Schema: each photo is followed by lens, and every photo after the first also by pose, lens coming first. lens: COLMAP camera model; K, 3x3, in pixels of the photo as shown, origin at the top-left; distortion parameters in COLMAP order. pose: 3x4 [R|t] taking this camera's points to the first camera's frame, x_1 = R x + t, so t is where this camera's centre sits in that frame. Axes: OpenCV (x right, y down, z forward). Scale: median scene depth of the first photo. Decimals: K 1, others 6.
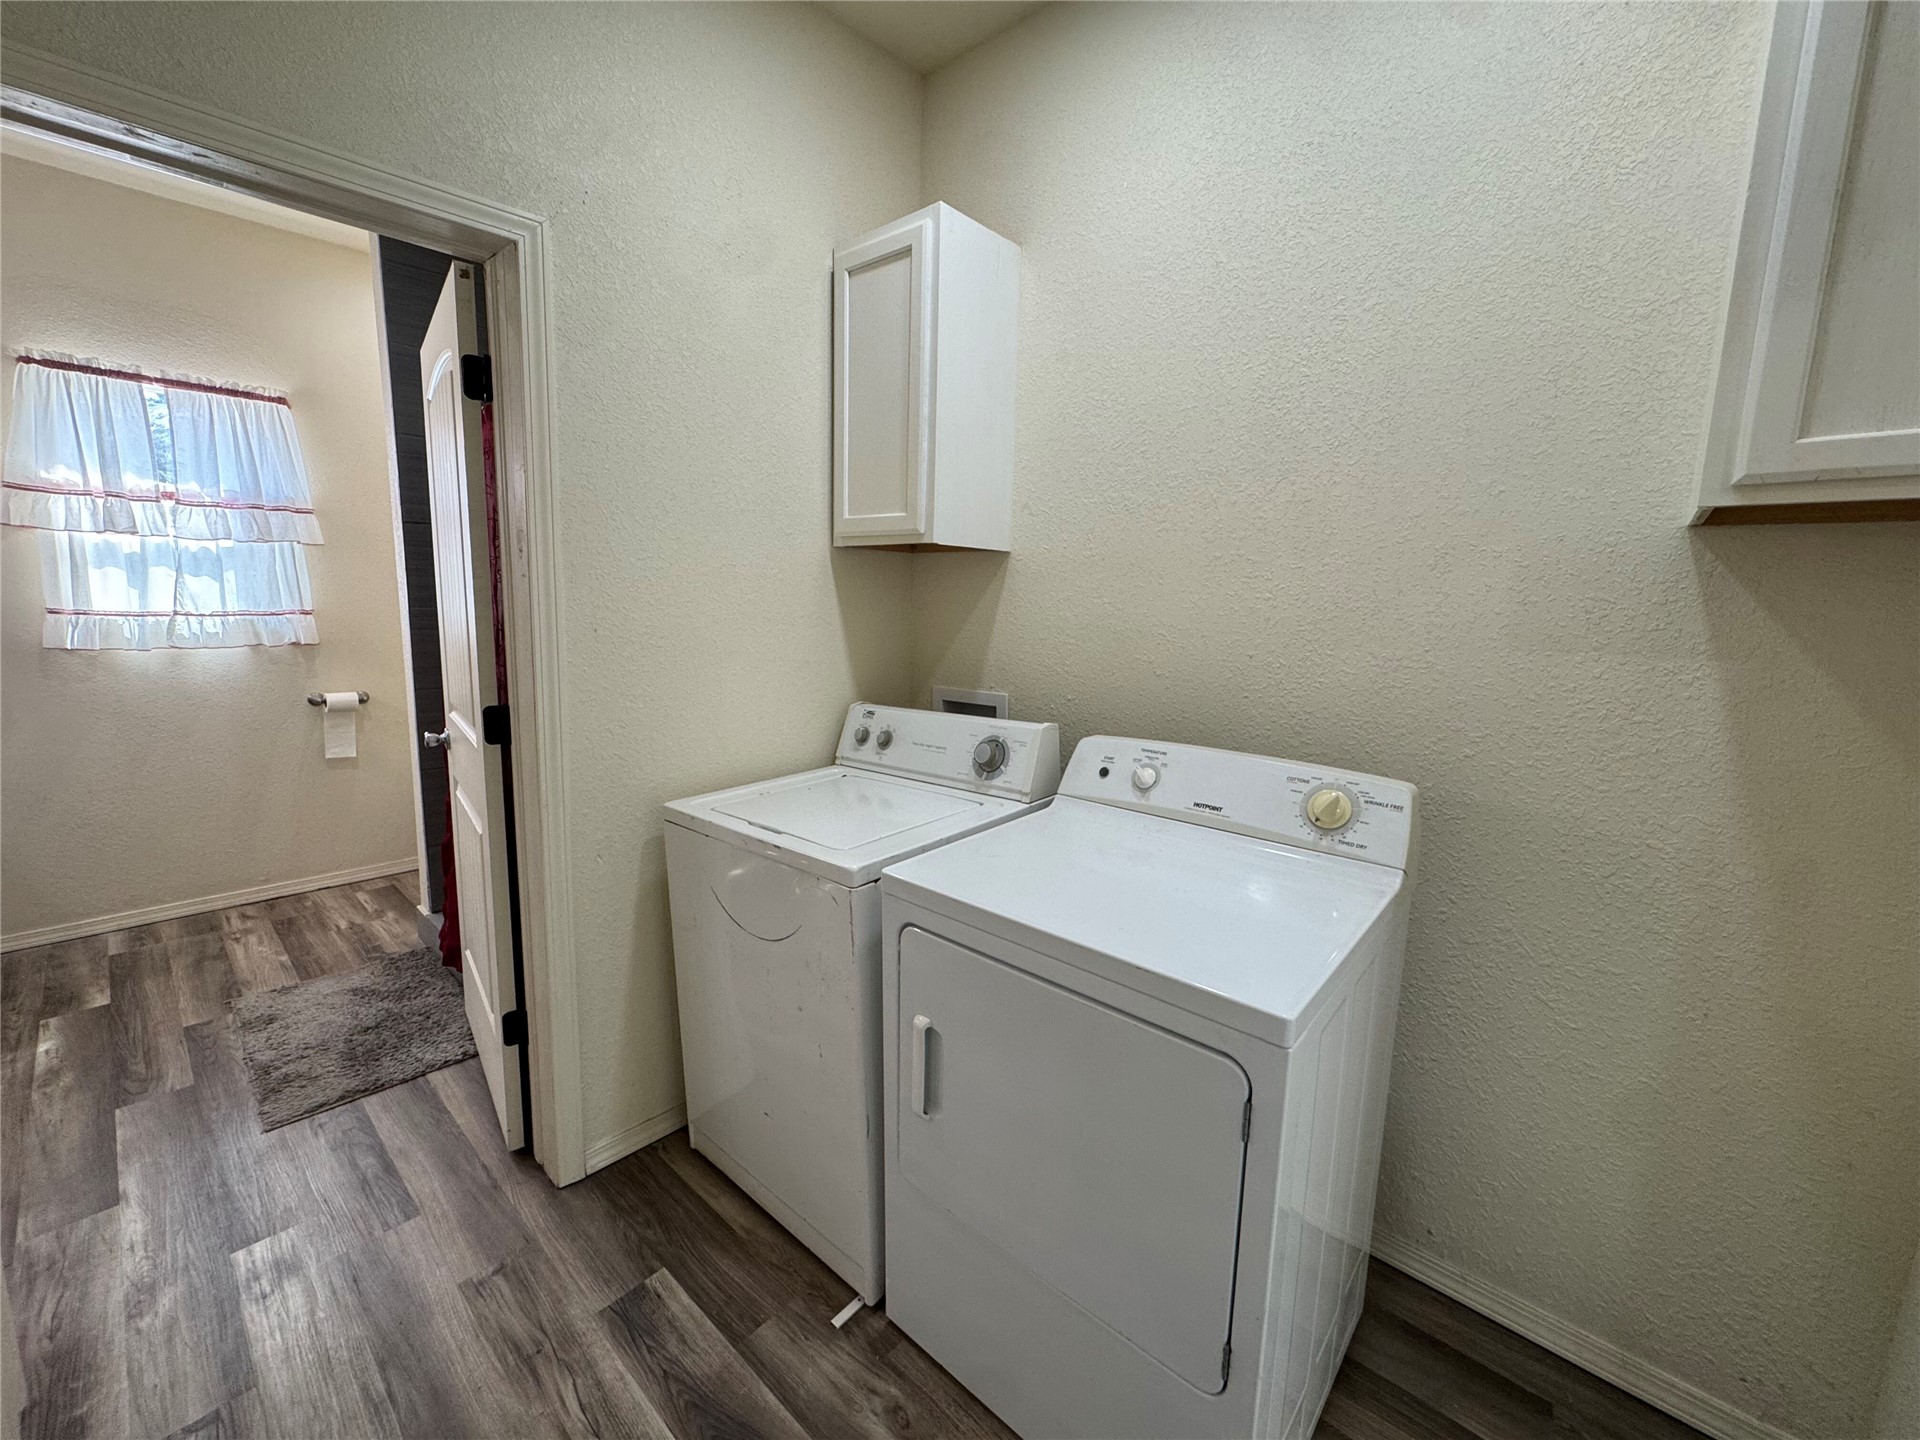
lens RADIAL K [[762.8, 0, 960.0], [0, 762.8, 720.0], [0, 0, 1]] dist [0.000210, 0.000290]
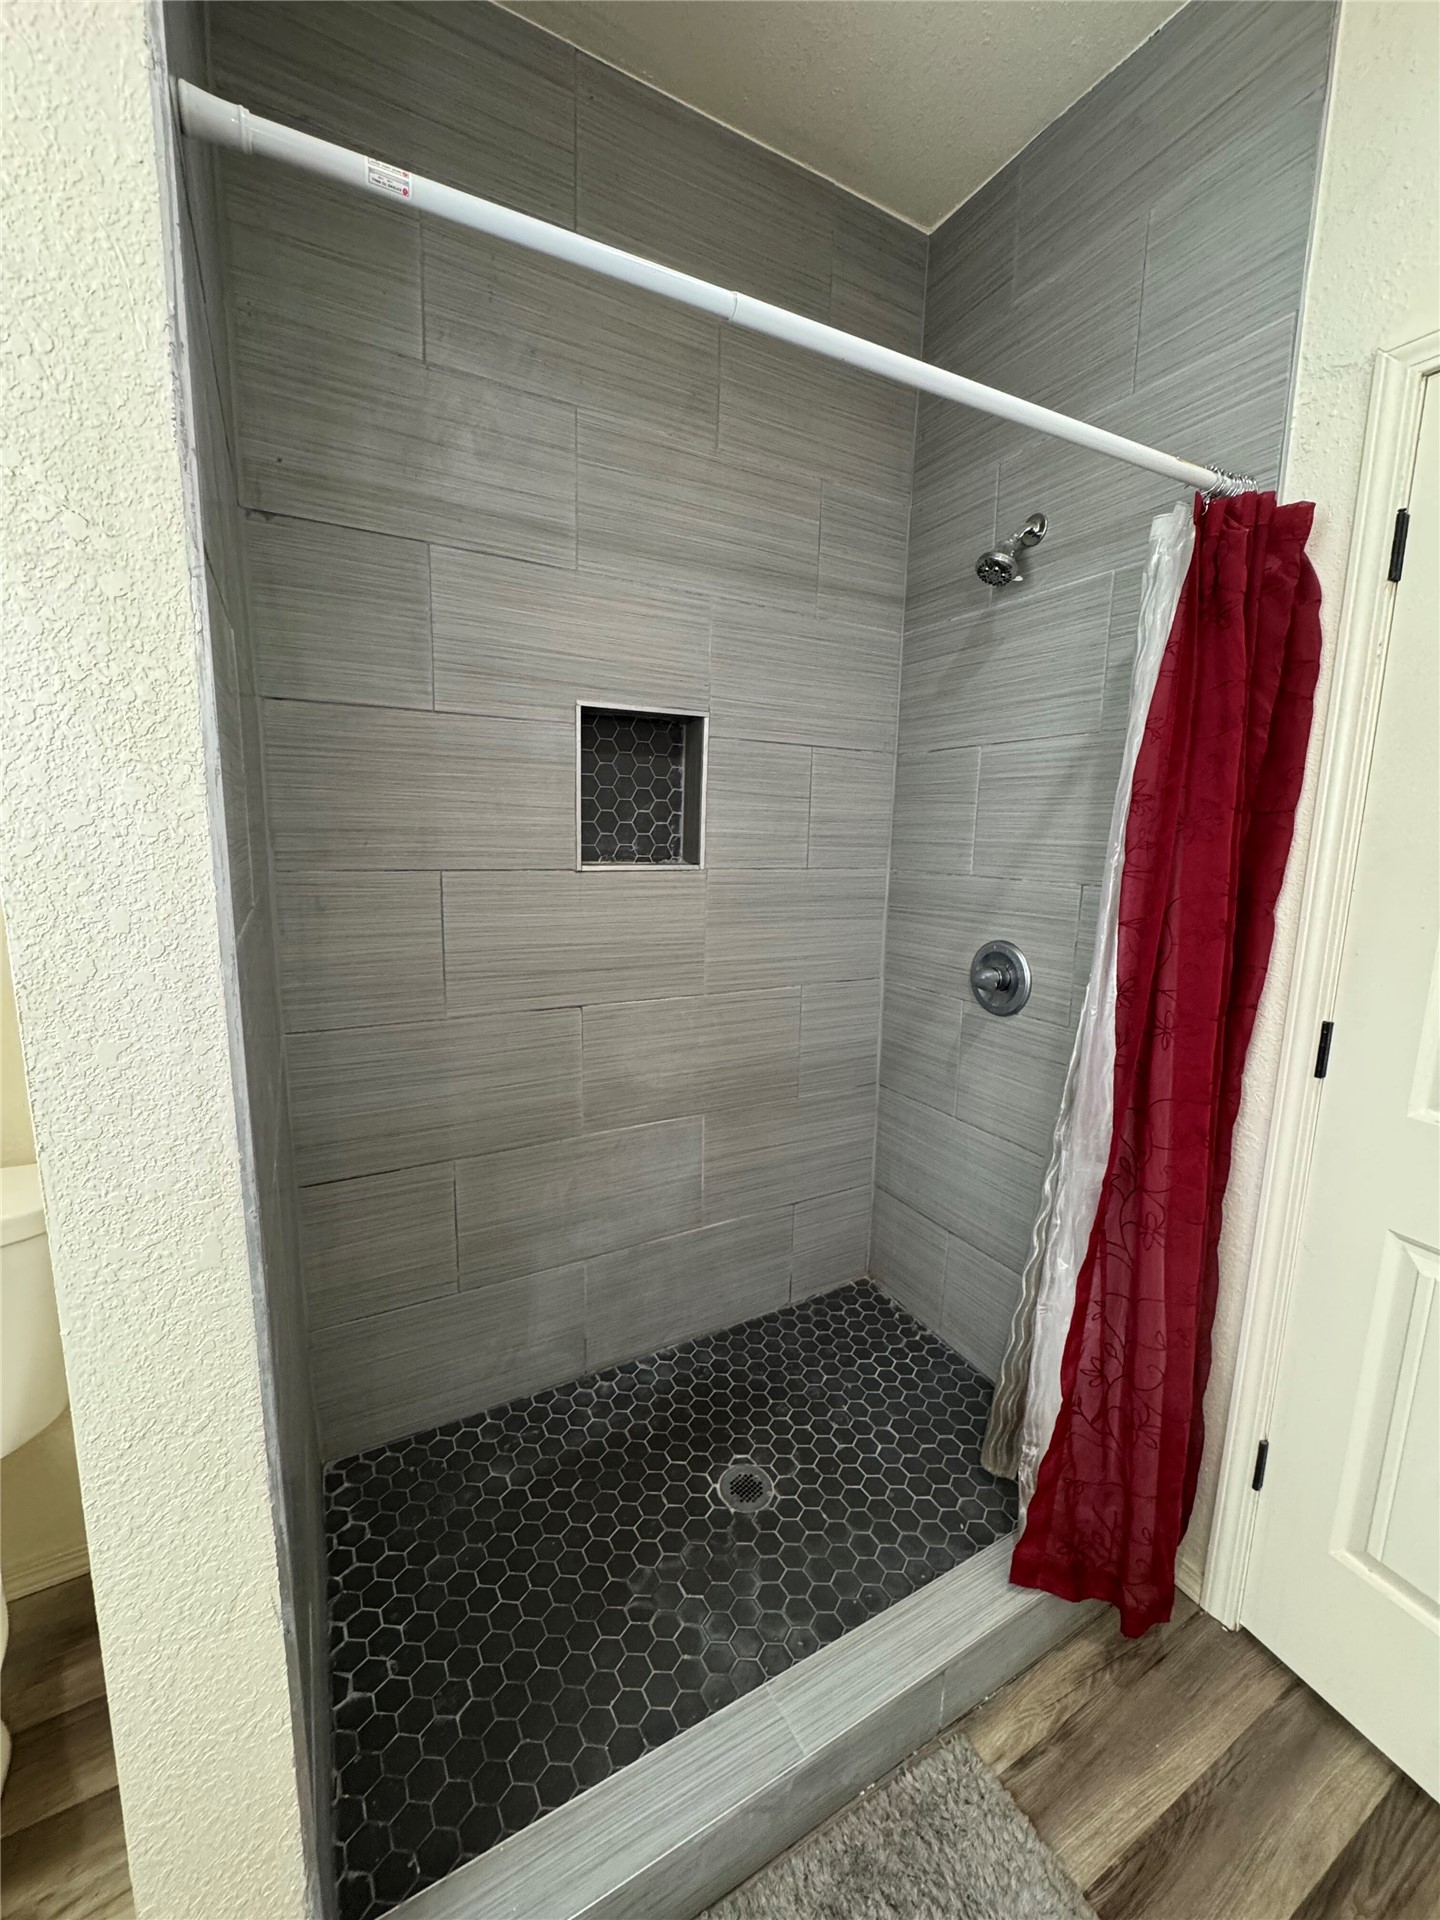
lens RADIAL K [[785.8, 0, 720.0], [0, 785.8, 960.0], [0, 0, 1]] dist [0.001896, -0.000273]
pose [[0.320356, -0.181106, 0.929824, -0.818130], [0.141687, 0.979674, 0.141999, -0.143225], [-0.936641, 0.086254, 0.339505, 0.728634]]
